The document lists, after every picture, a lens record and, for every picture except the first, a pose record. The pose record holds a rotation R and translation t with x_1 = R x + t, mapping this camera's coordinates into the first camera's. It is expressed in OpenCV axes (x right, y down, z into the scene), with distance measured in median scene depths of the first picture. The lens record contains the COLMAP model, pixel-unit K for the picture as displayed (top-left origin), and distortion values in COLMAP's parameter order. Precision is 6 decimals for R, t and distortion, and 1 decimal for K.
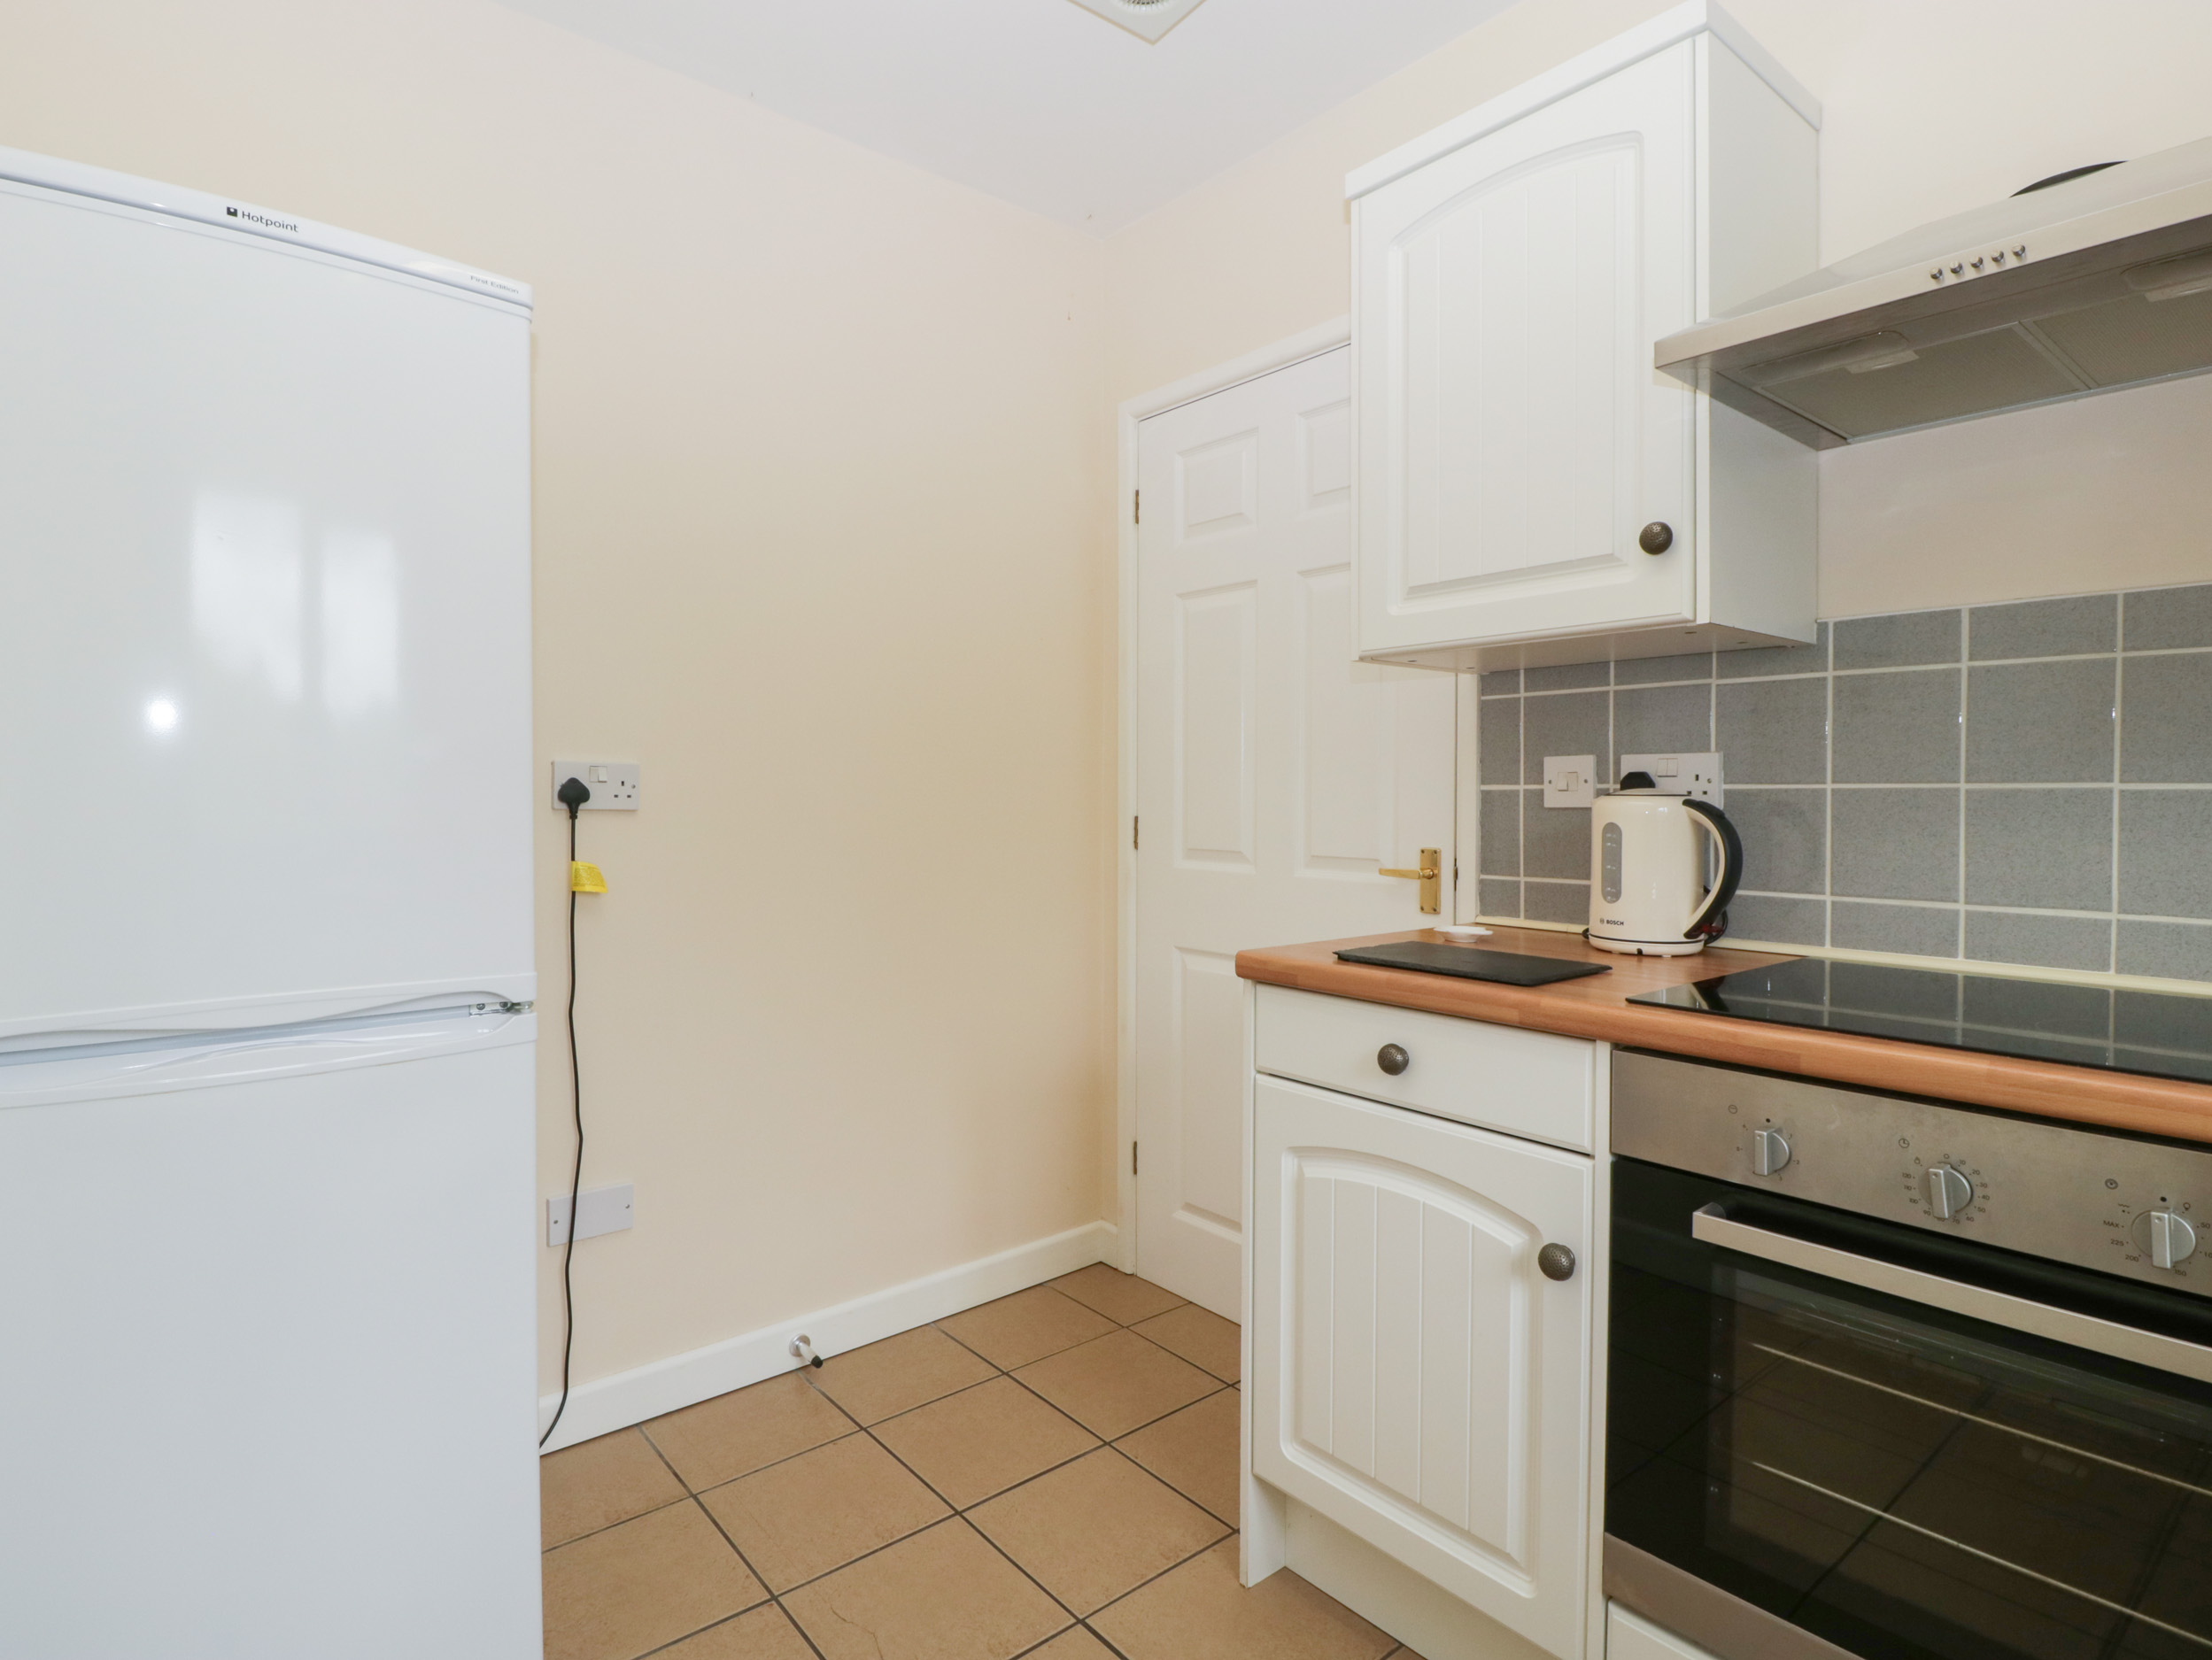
lens RADIAL K [[1162.5, 0, 1085.1], [0, 1162.5, 815.1], [0, 0, 1]] dist [-0.002641, -0.001020]
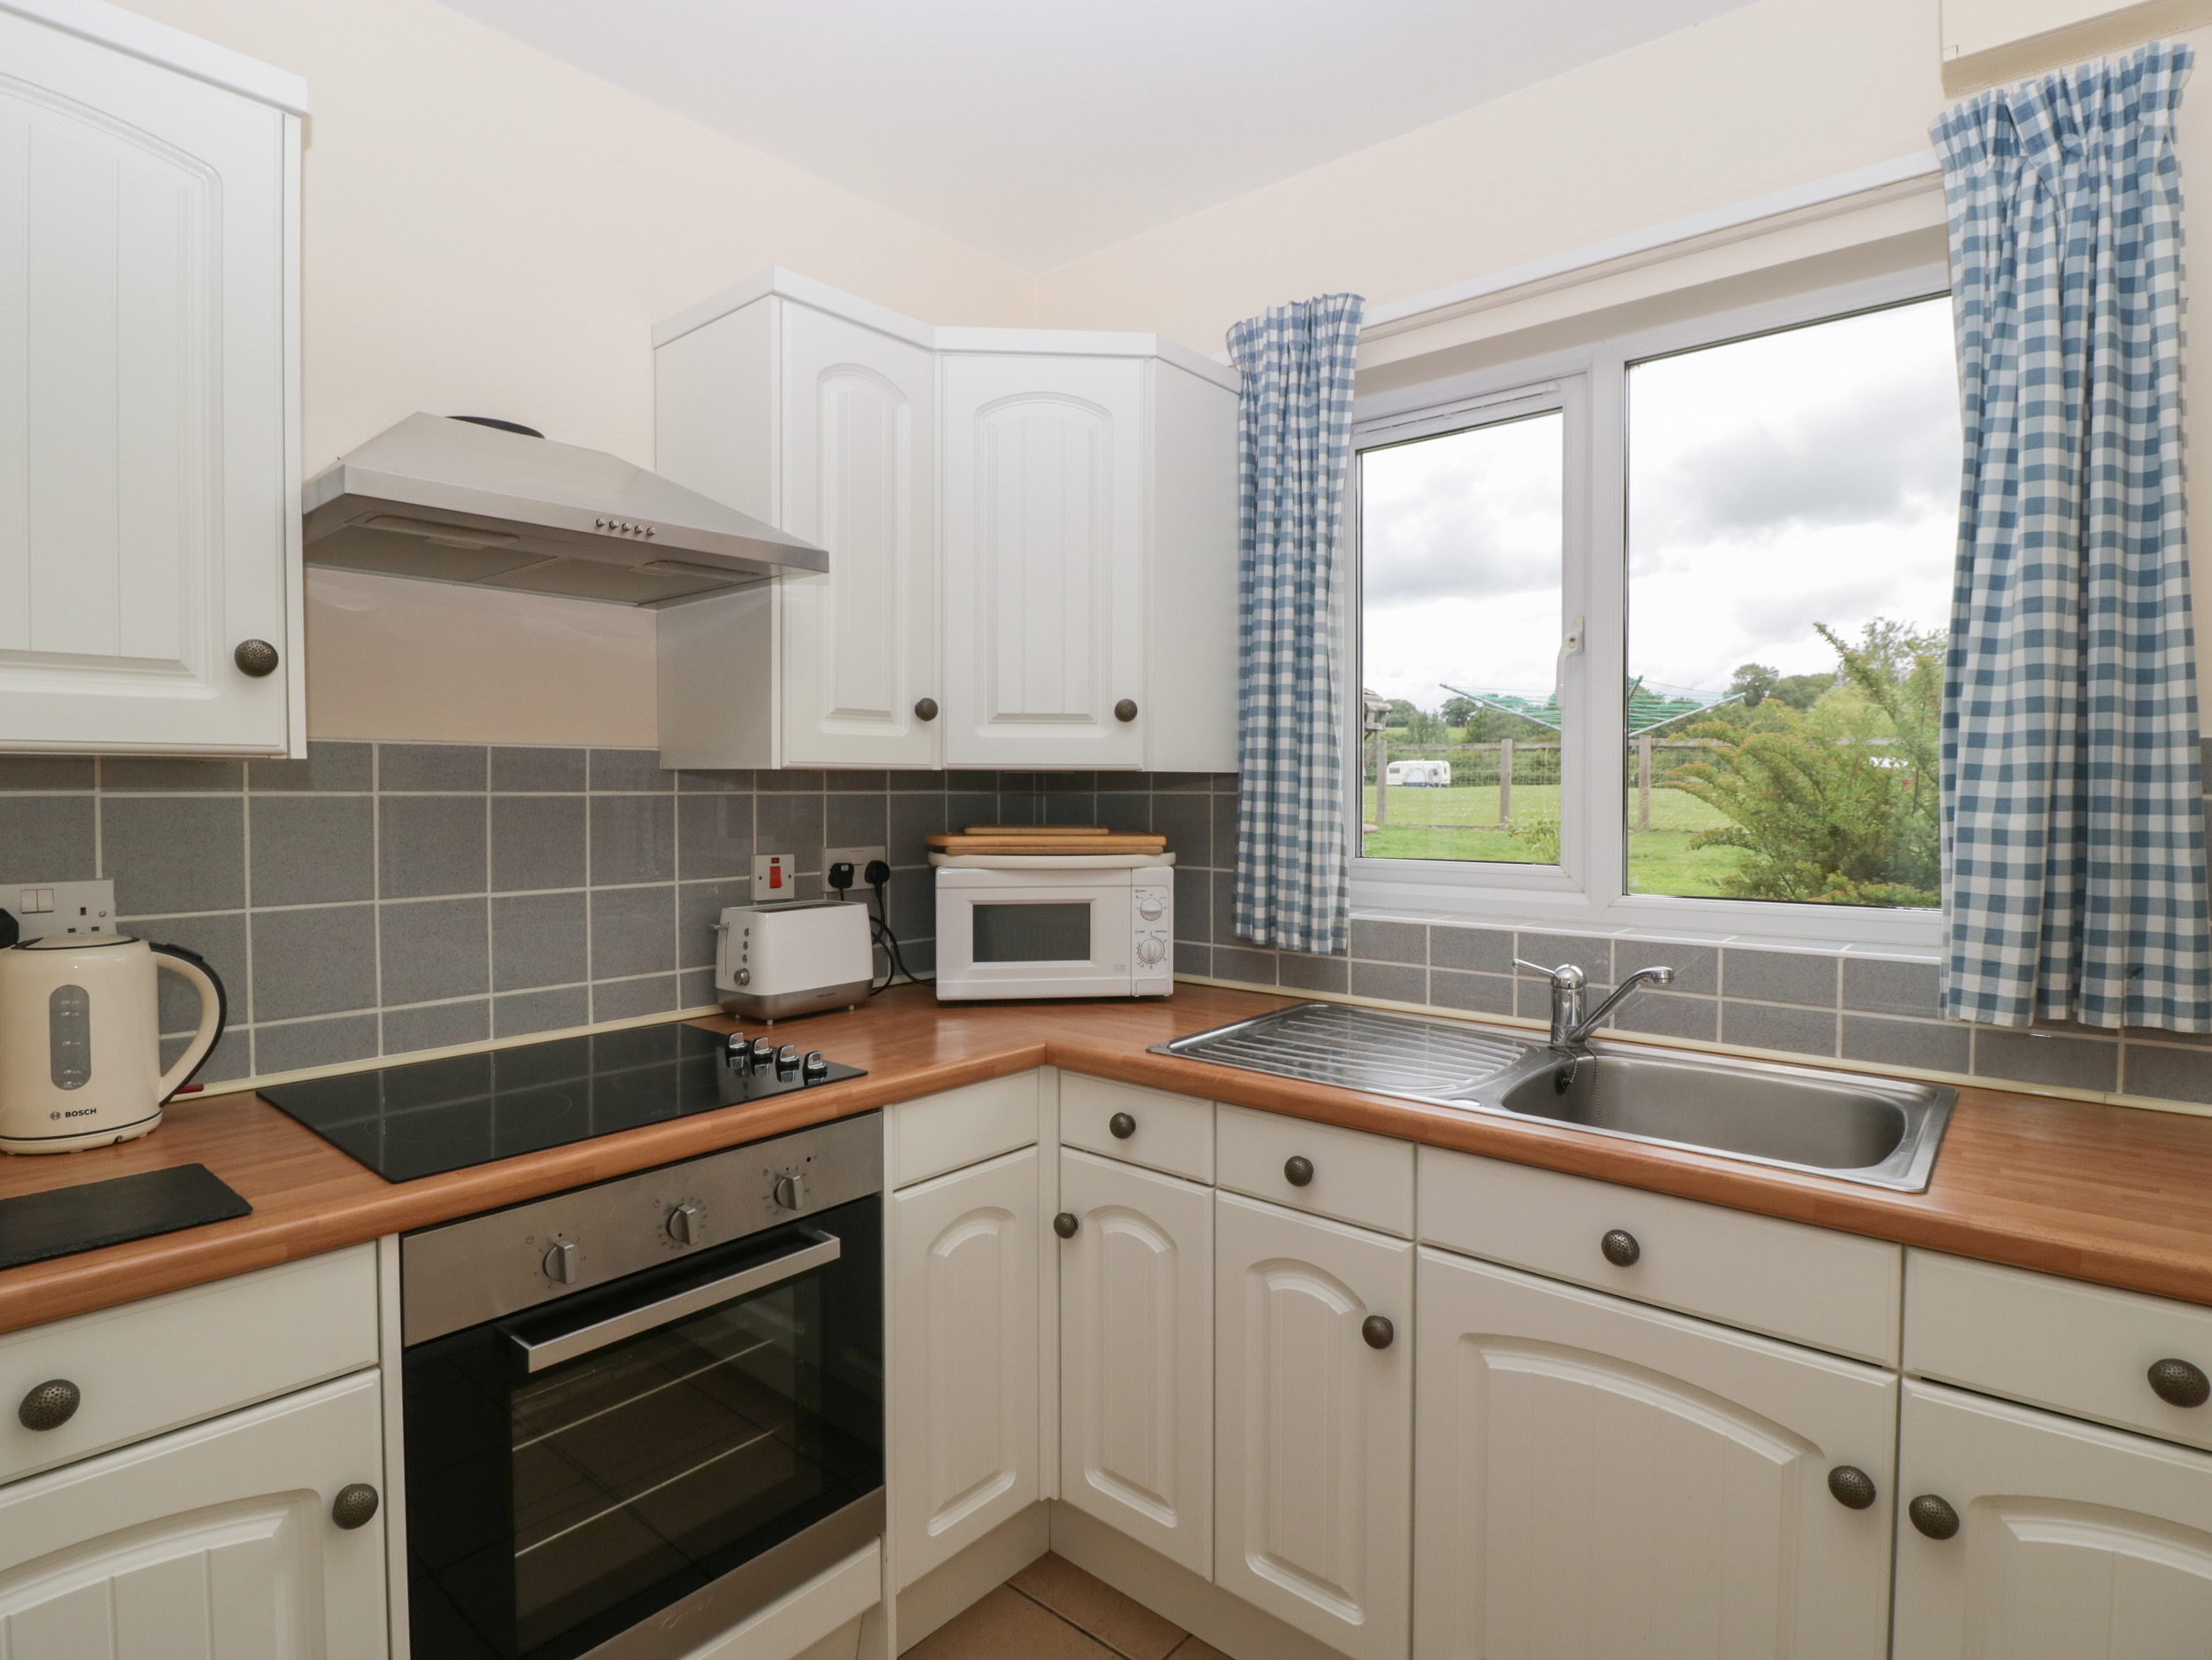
lens RADIAL K [[1147.6, 0, 1118.4], [0, 1147.6, 814.1], [0, 0, 1]] dist [0.000873, -0.015183]
pose [[-0.193170, -0.024972, 0.980848, -0.457577], [0.017152, 0.999437, 0.028823, -0.128971], [-0.981015, 0.022391, -0.192633, 0.510793]]
